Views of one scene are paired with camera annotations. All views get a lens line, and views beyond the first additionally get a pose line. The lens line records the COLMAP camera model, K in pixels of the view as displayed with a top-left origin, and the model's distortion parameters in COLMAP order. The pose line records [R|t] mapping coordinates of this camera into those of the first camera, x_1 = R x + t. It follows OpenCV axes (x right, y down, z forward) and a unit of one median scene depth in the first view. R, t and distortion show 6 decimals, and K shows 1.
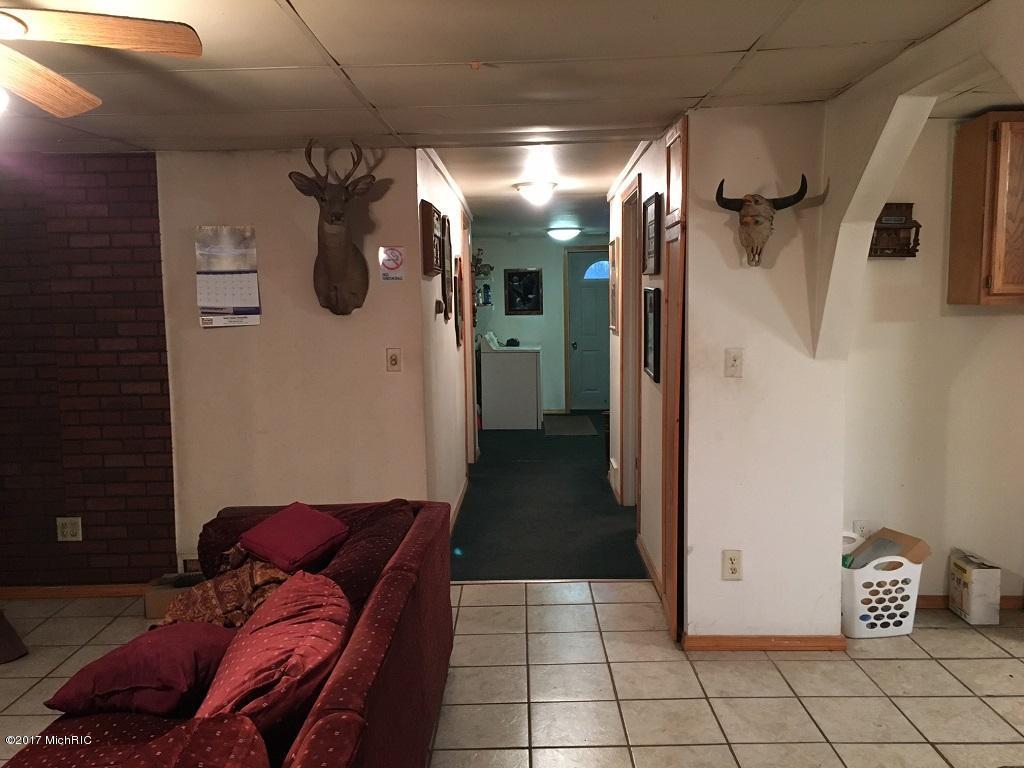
lens RADIAL K [[860.9, 0, 508.9], [0, 860.9, 380.9], [0, 0, 1]] dist [0.077052, -0.098938]
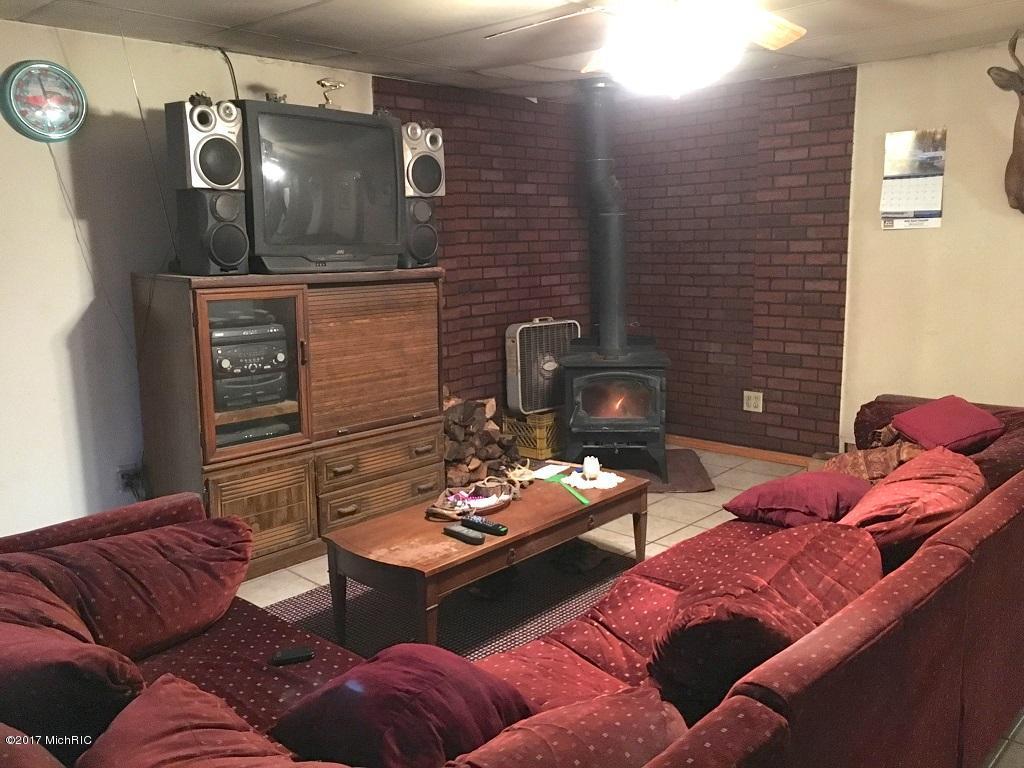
lens RADIAL K [[860.9, 0, 508.9], [0, 860.9, 380.9], [0, 0, 1]] dist [0.077052, -0.098938]
pose [[0.726279, 0.114266, -0.677836, 0.074184], [-0.050447, 0.992288, 0.113222, 0.030137], [0.685546, -0.048036, 0.726443, -0.123802]]
